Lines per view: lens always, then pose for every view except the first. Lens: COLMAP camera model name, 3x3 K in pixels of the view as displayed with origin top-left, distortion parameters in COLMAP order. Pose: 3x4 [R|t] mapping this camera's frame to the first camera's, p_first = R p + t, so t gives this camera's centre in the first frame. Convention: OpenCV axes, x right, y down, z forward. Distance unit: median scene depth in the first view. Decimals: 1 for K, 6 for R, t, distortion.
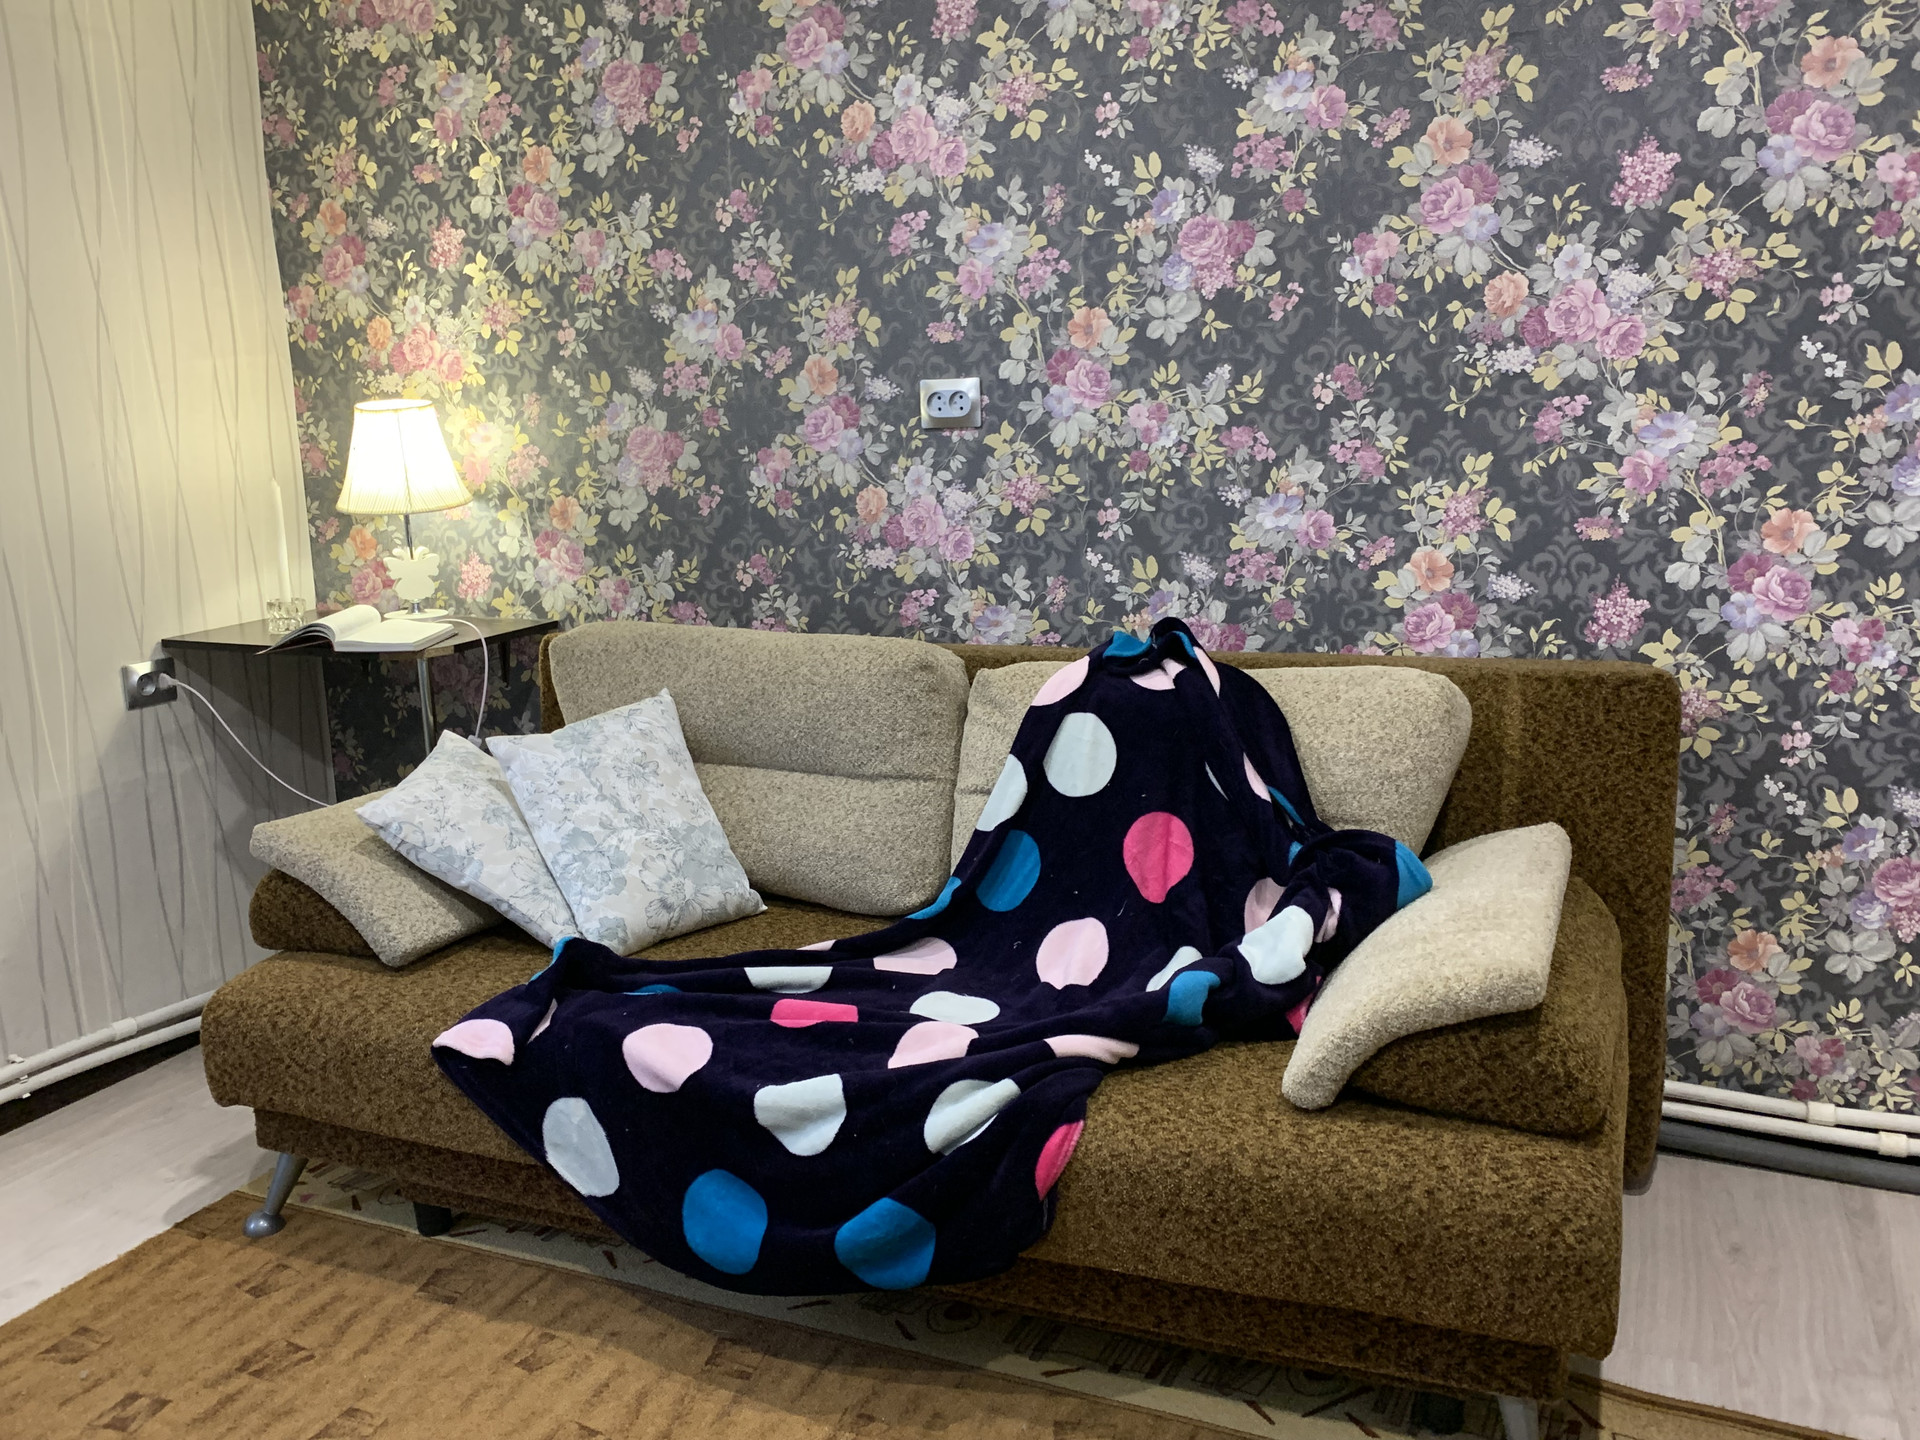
lens RADIAL K [[1597.9, 0, 959.3], [0, 1597.9, 735.9], [0, 0, 1]] dist [0.032954, -0.050949]
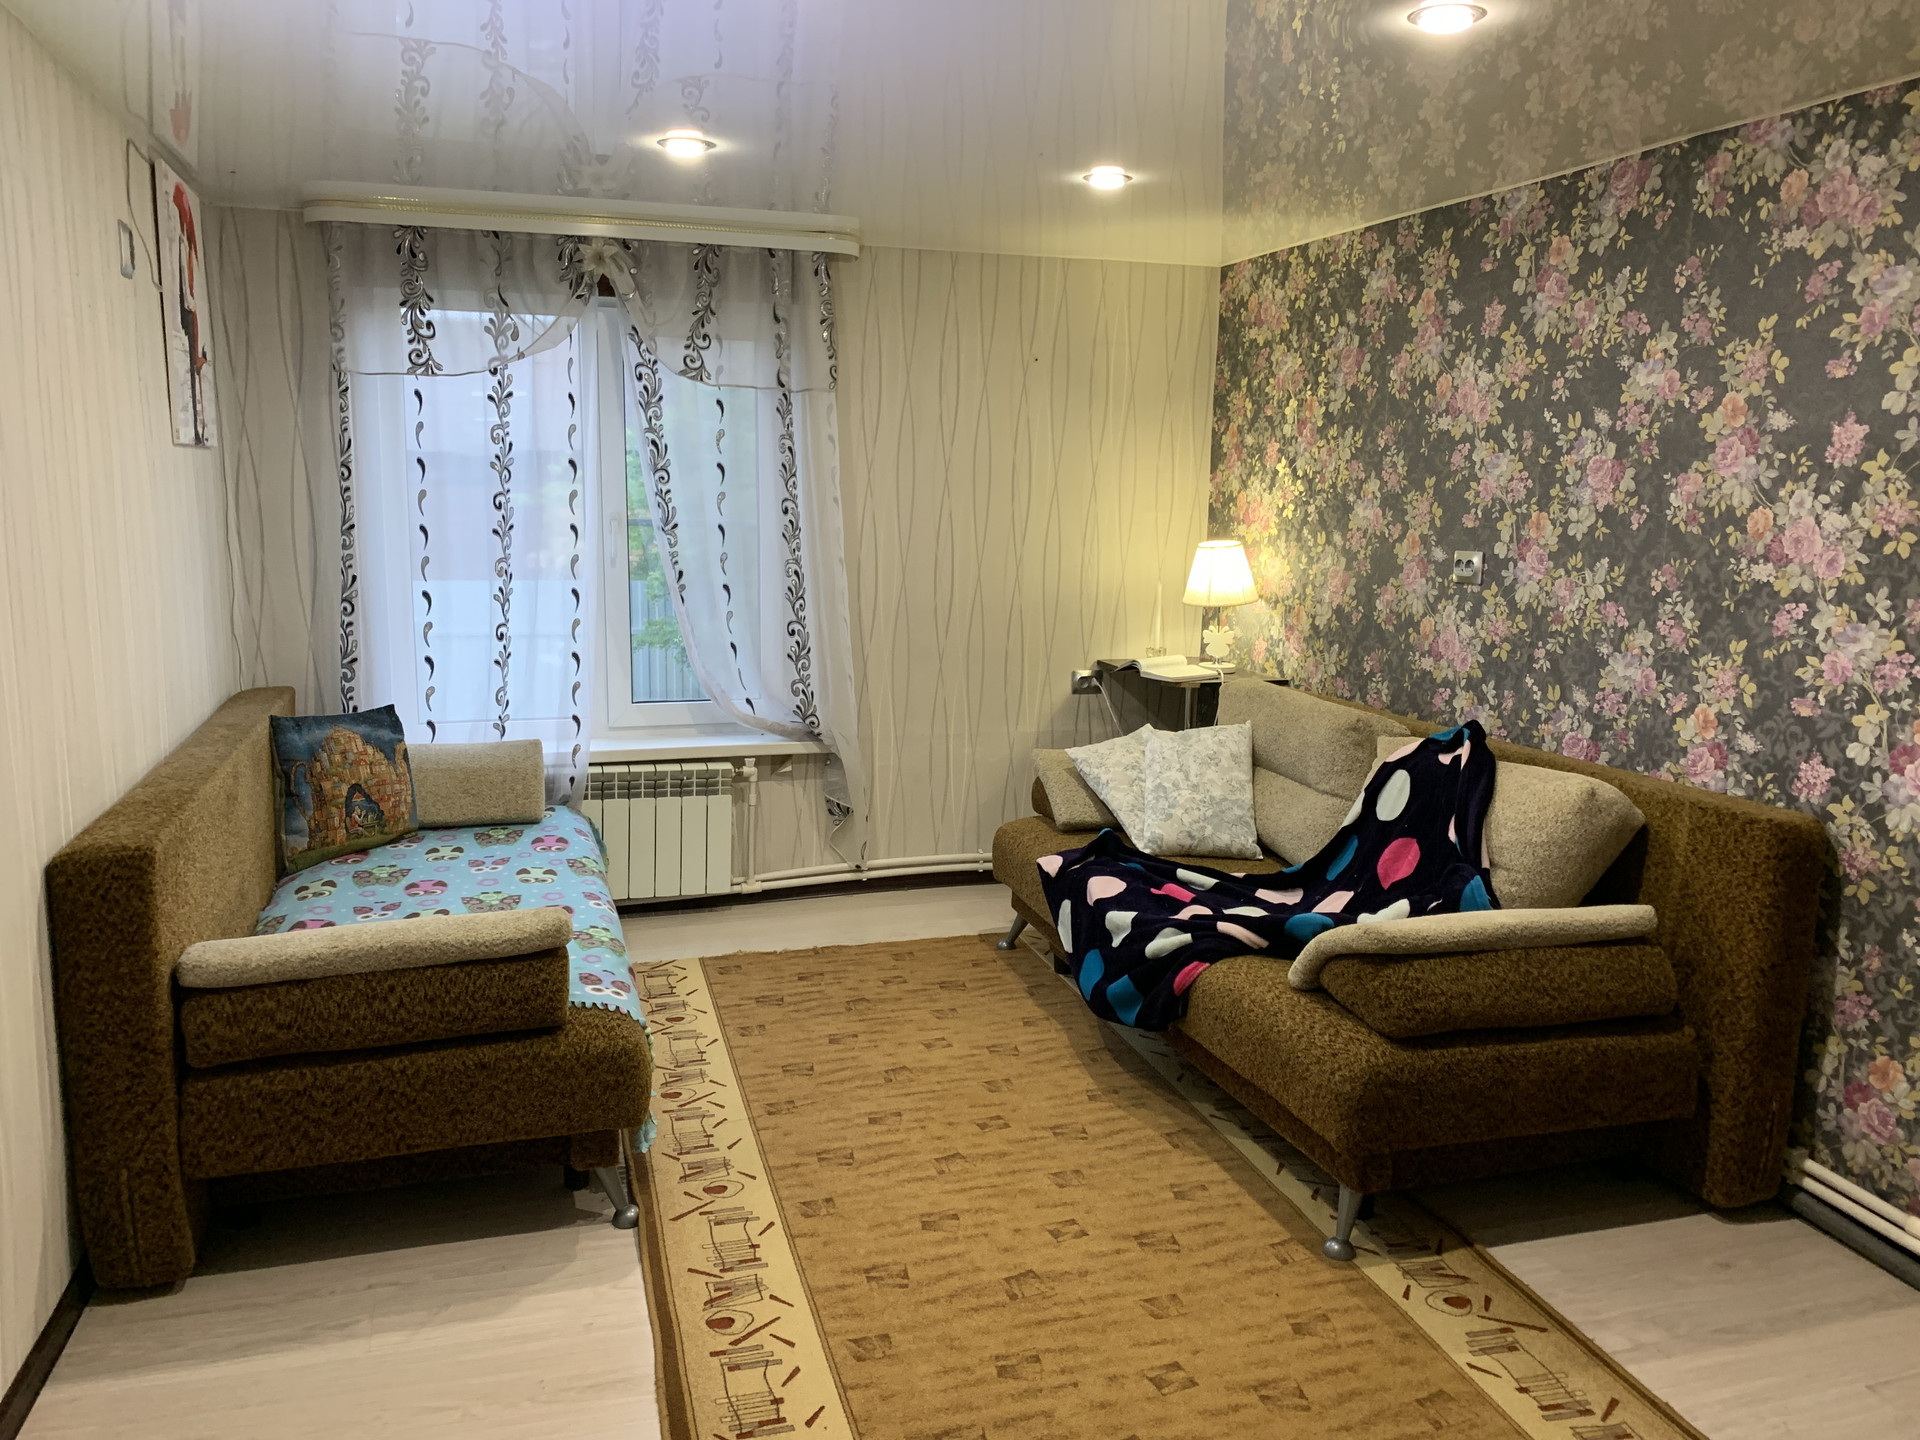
lens RADIAL K [[1459.9, 0, 959.4], [0, 1459.9, 716.6], [0, 0, 1]] dist [0.013236, -0.006133]
pose [[0.631286, 0.154366, -0.760032, 0.832676], [-0.191980, 0.980595, 0.039703, -0.037576], [0.751413, 0.120847, 0.648671, -0.254026]]
